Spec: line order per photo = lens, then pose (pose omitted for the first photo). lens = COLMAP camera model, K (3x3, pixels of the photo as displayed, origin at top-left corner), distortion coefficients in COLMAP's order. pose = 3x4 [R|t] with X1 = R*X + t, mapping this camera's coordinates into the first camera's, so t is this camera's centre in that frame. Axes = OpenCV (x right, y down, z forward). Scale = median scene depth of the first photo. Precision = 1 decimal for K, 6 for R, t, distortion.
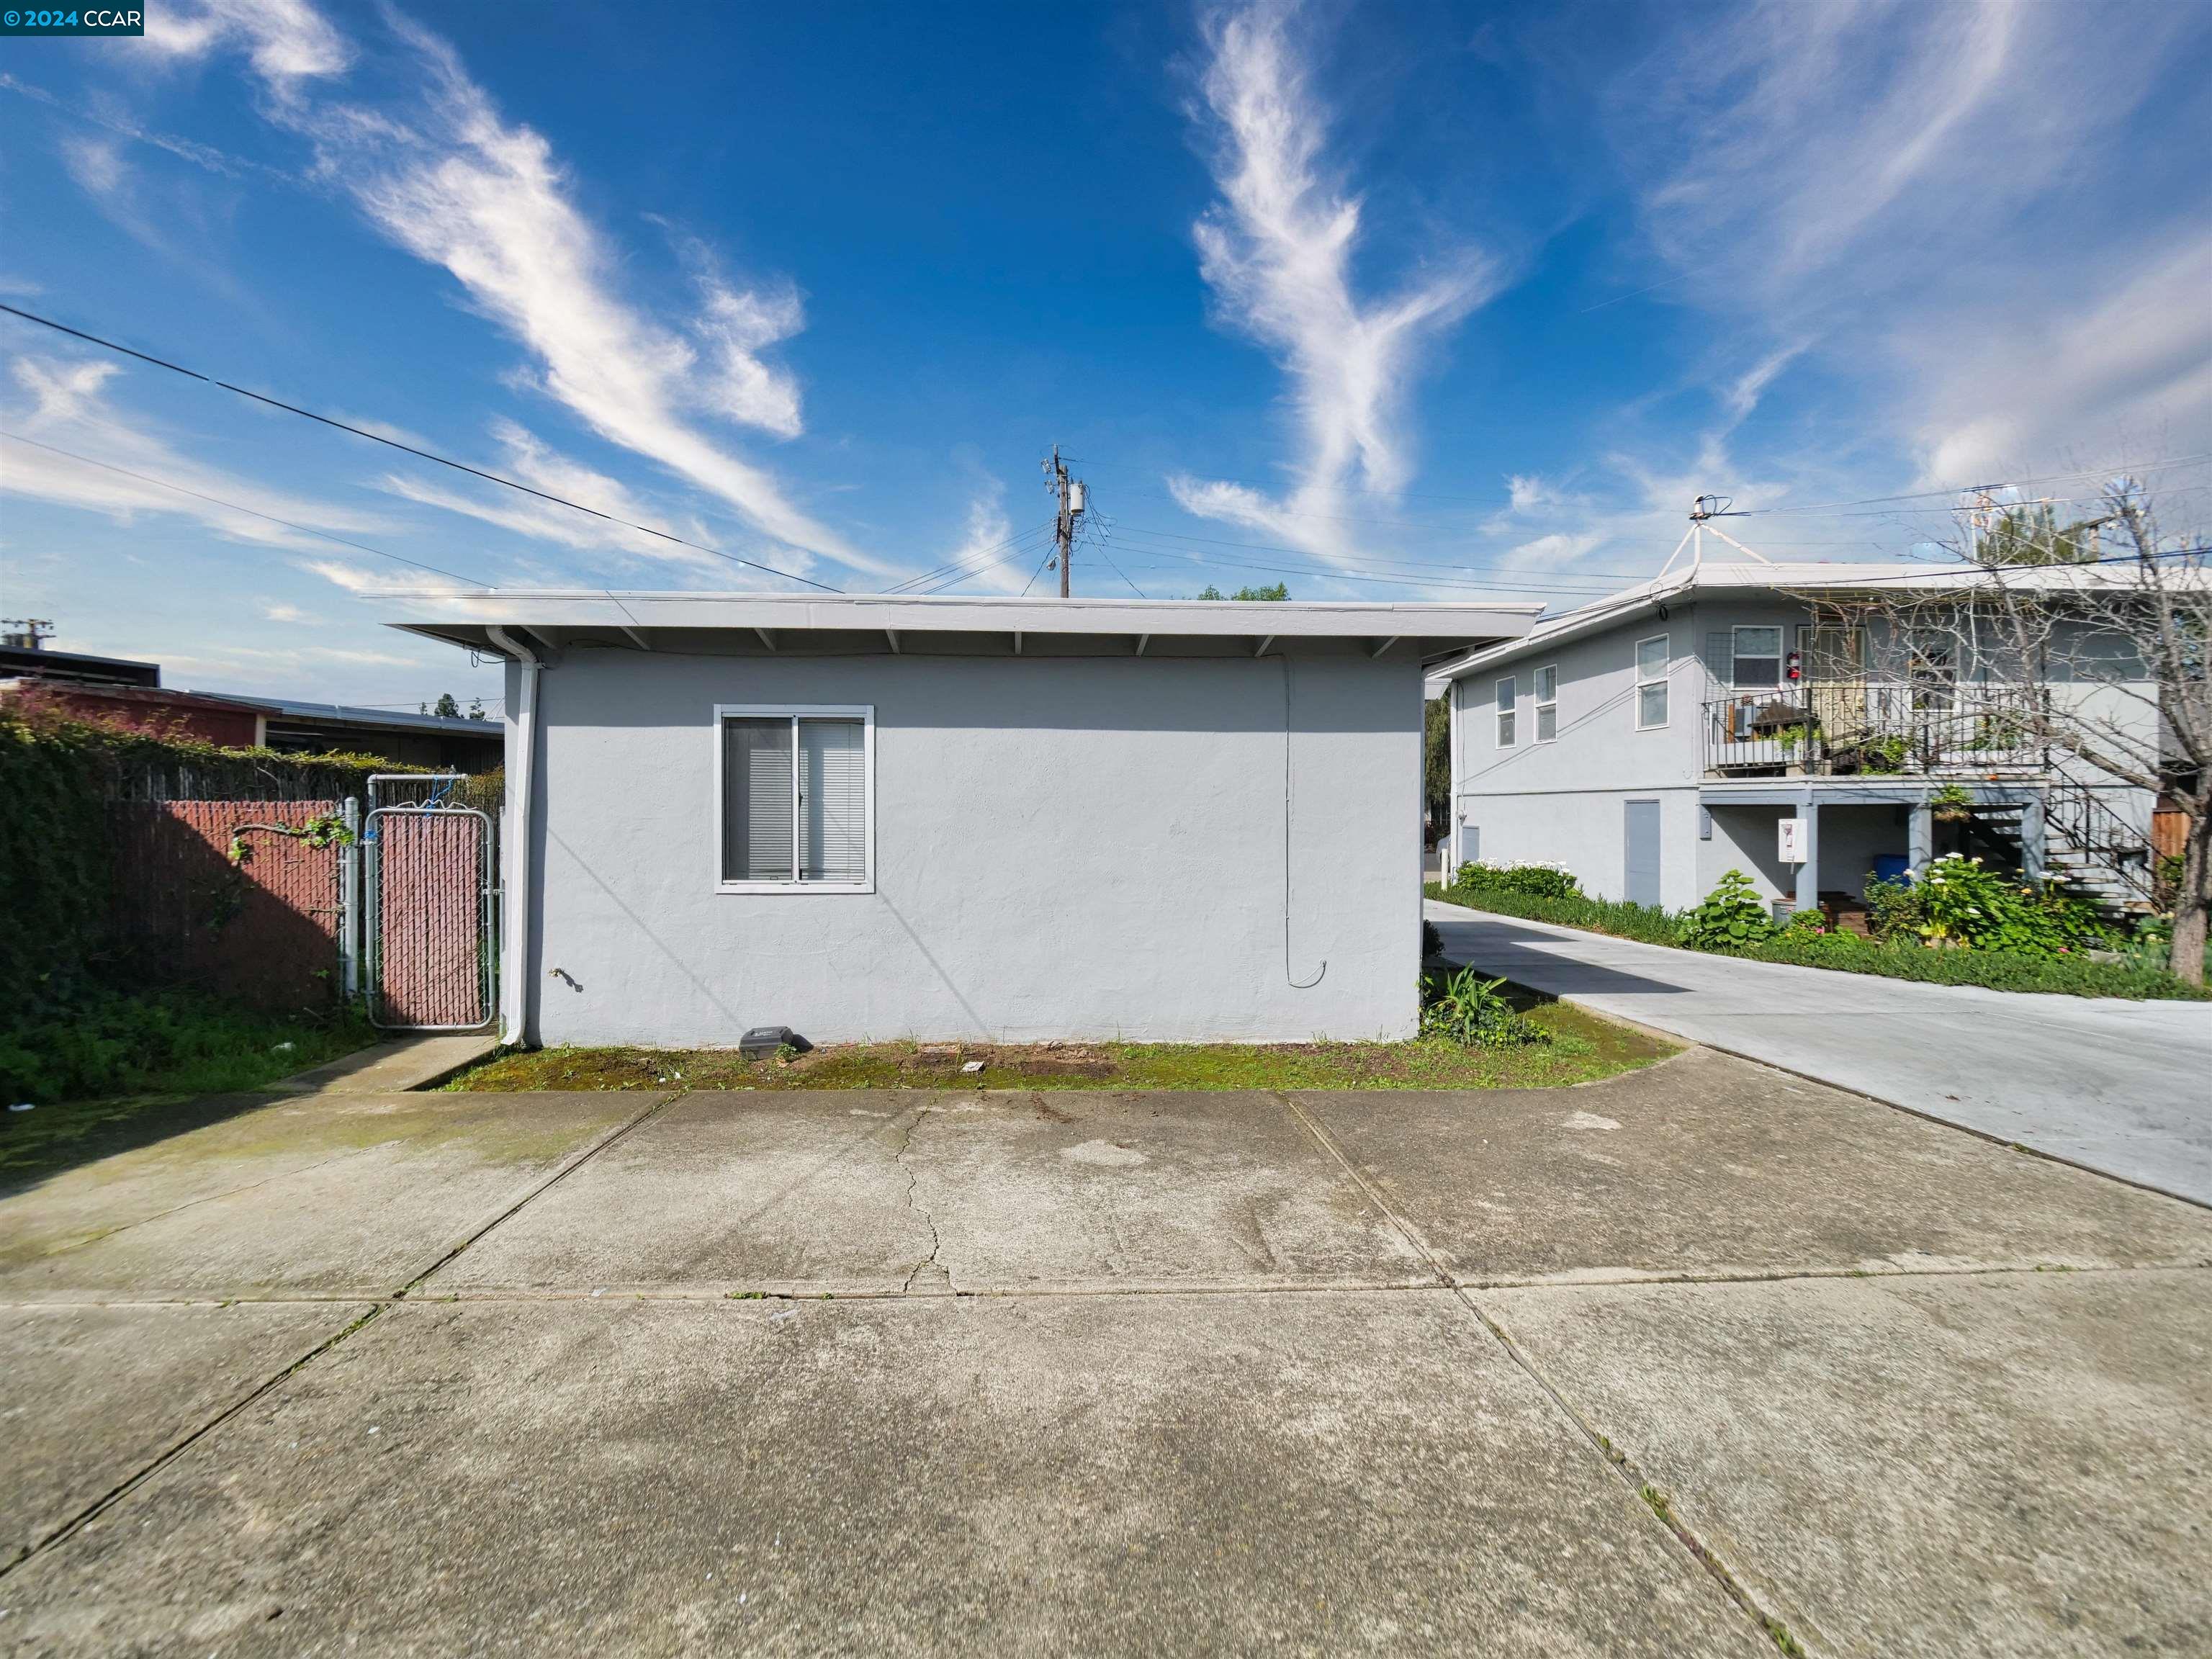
lens RADIAL K [[943.2, 0, 1064.6], [0, 943.2, 819.9], [0, 0, 1]] dist [-0.015609, -0.000036]
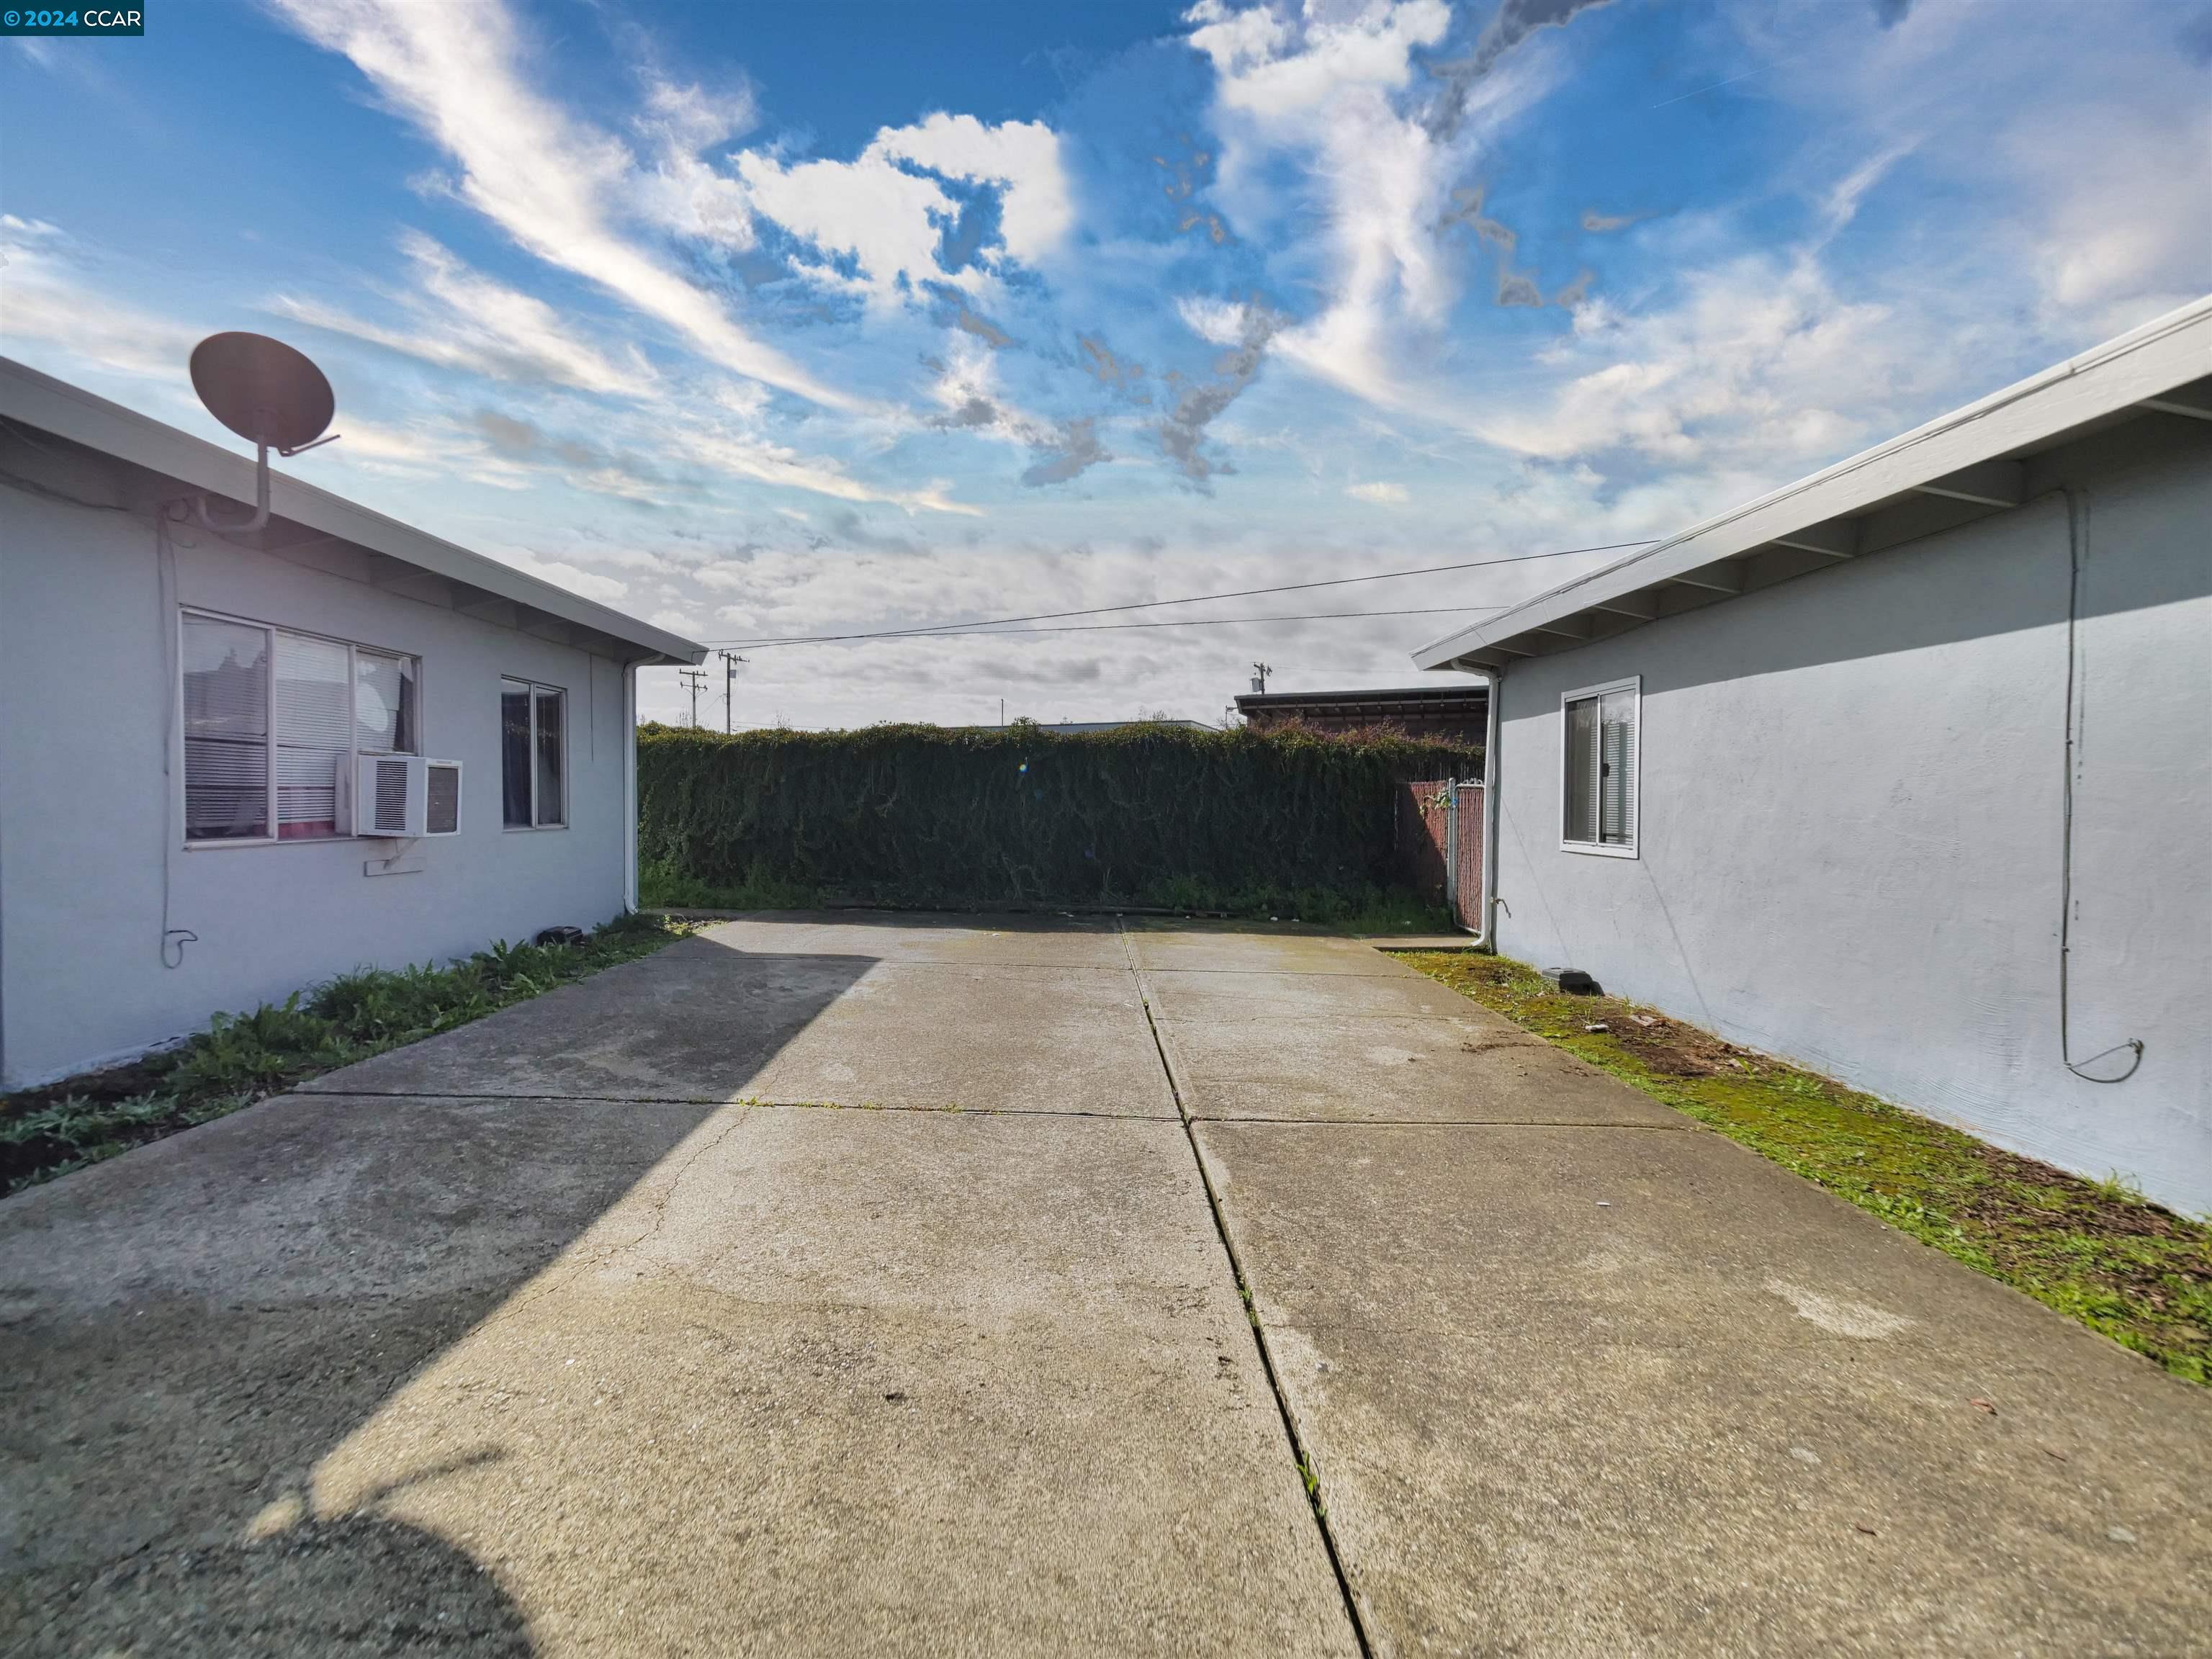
lens RADIAL K [[935.7, 0, 1074.2], [0, 935.7, 827.1], [0, 0, 1]] dist [-0.000361, 0.000851]
pose [[-0.047314, 0.027179, -0.998510, 1.301404], [-0.013681, 0.999518, 0.027854, 0.036224], [0.998786, 0.014978, -0.046920, 0.673274]]
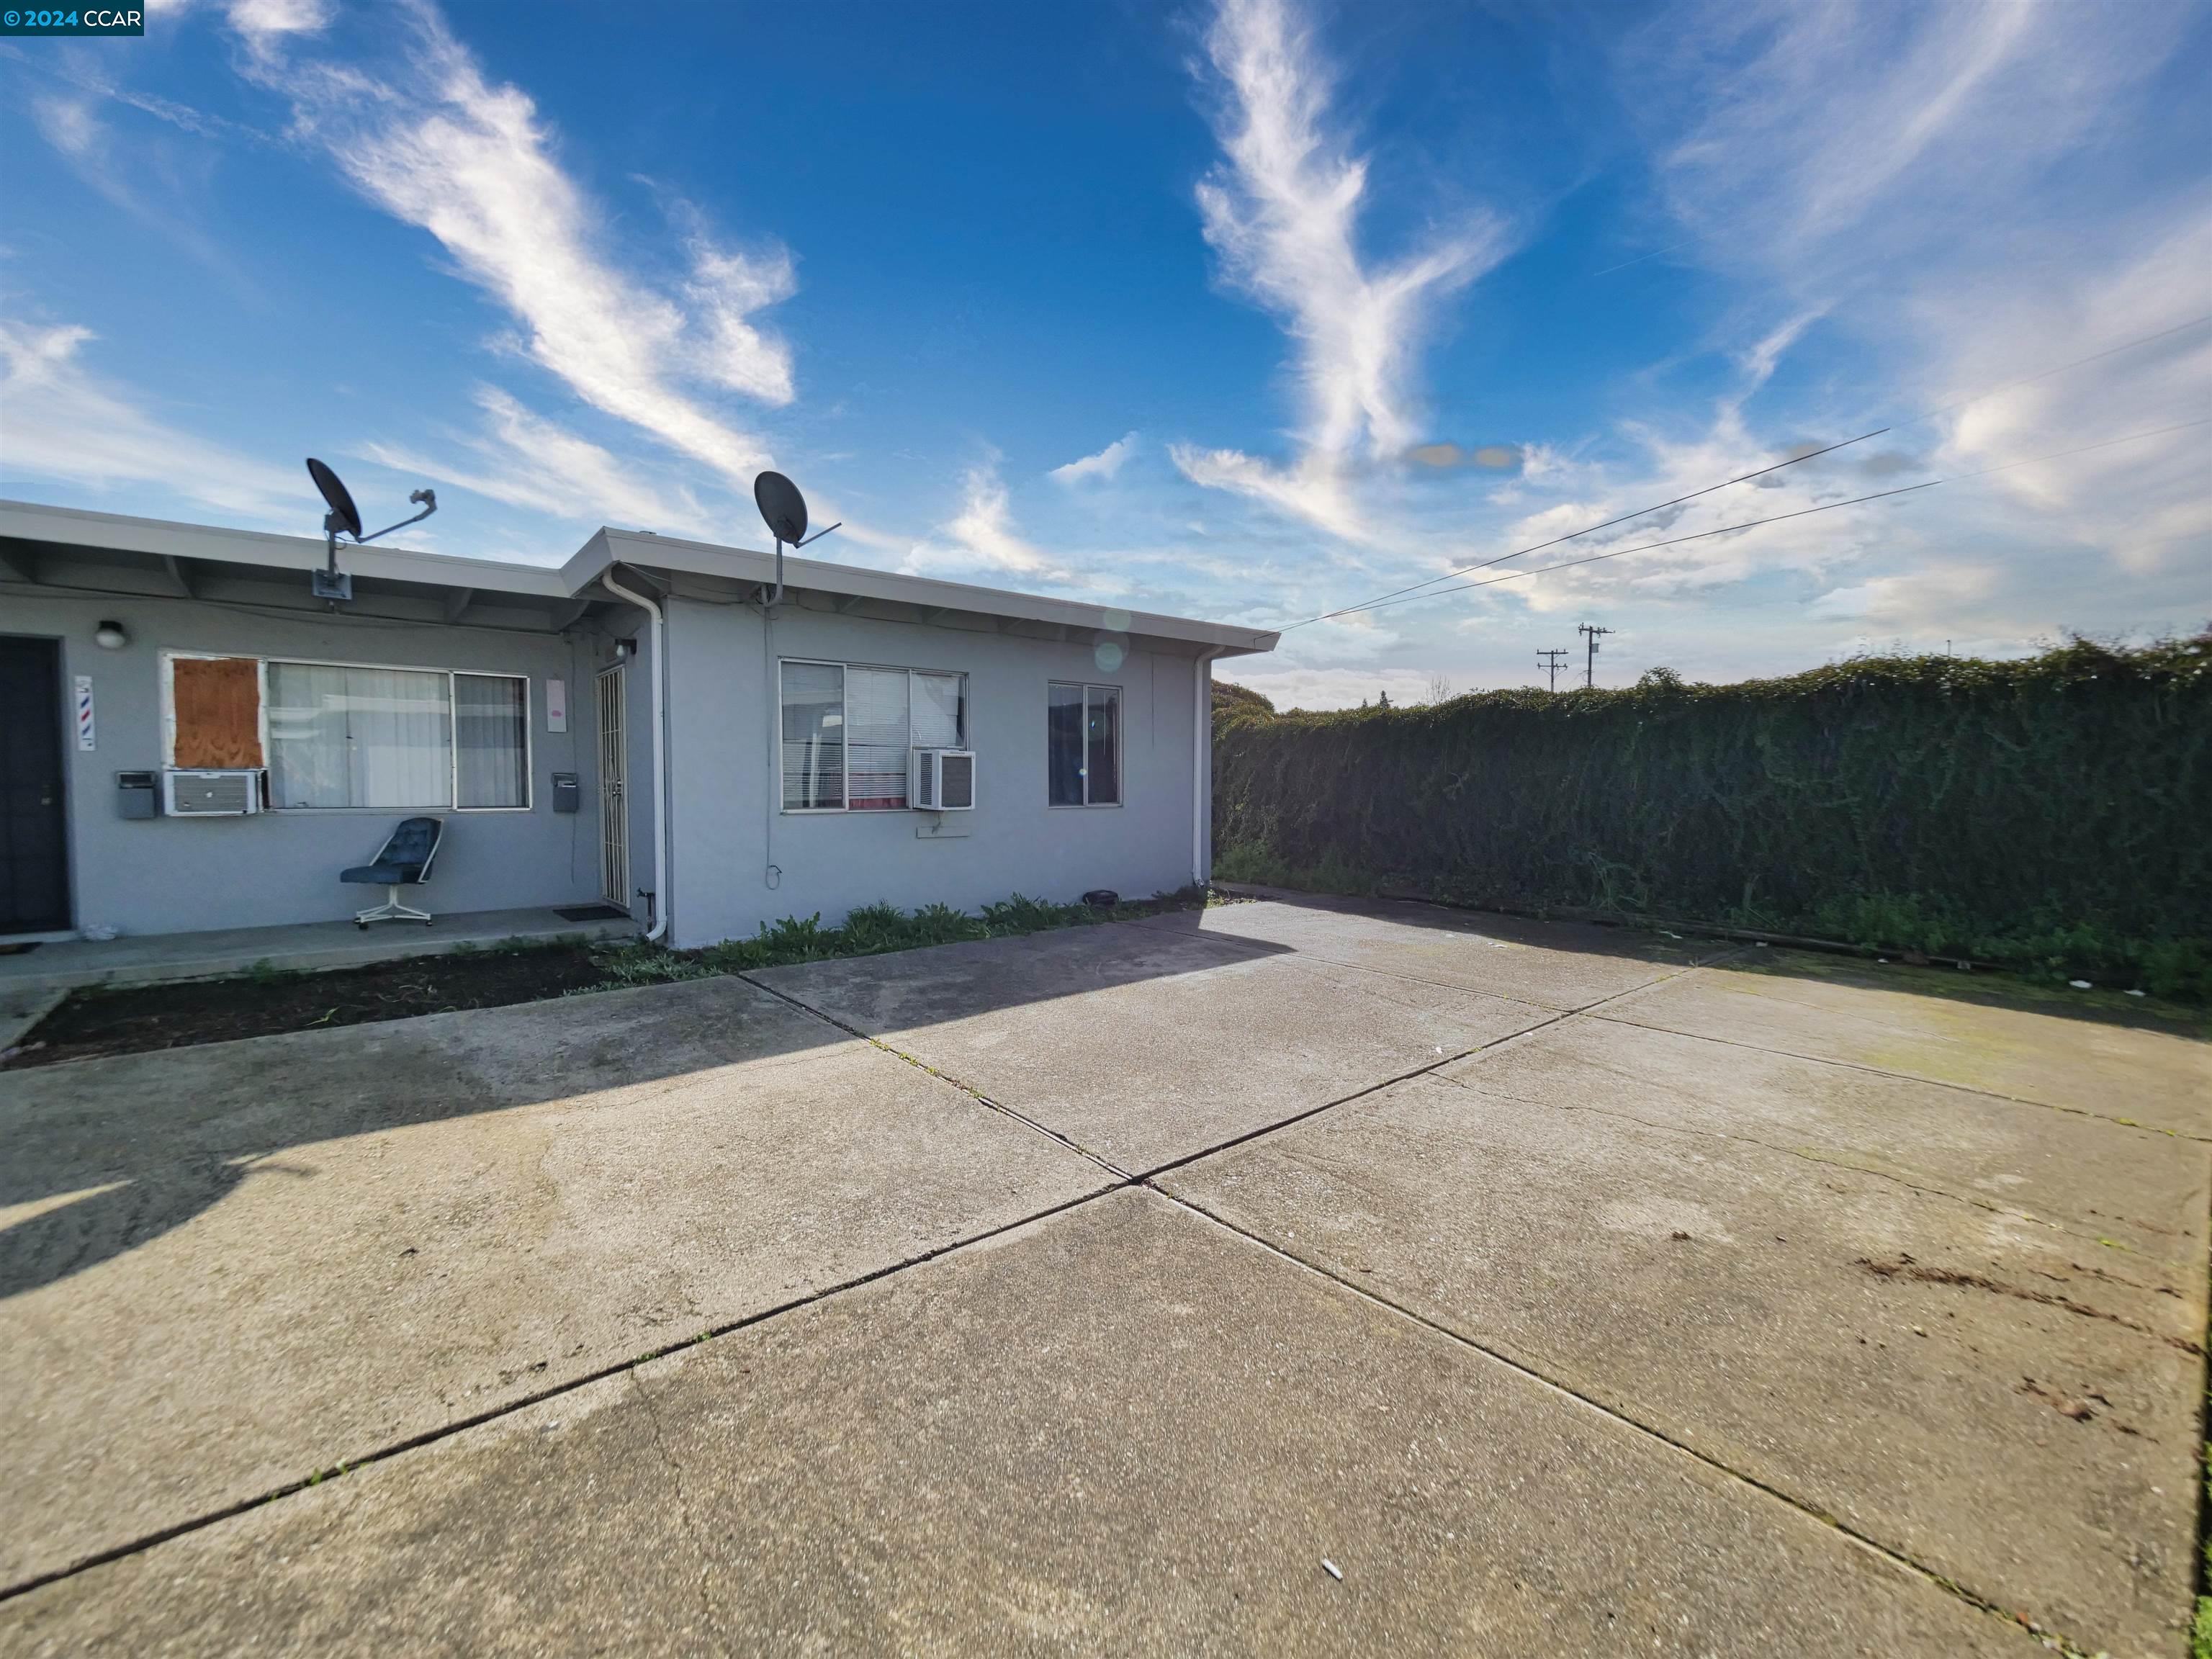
lens RADIAL K [[938.5, 0, 1080.2], [0, 938.5, 823.8], [0, 0, 1]] dist [-0.002680, -0.000013]
pose [[-0.803123, 0.025098, -0.595284, 0.800705], [-0.003138, 0.998920, 0.046351, 0.044255], [0.595805, 0.039094, -0.802177, 1.332067]]
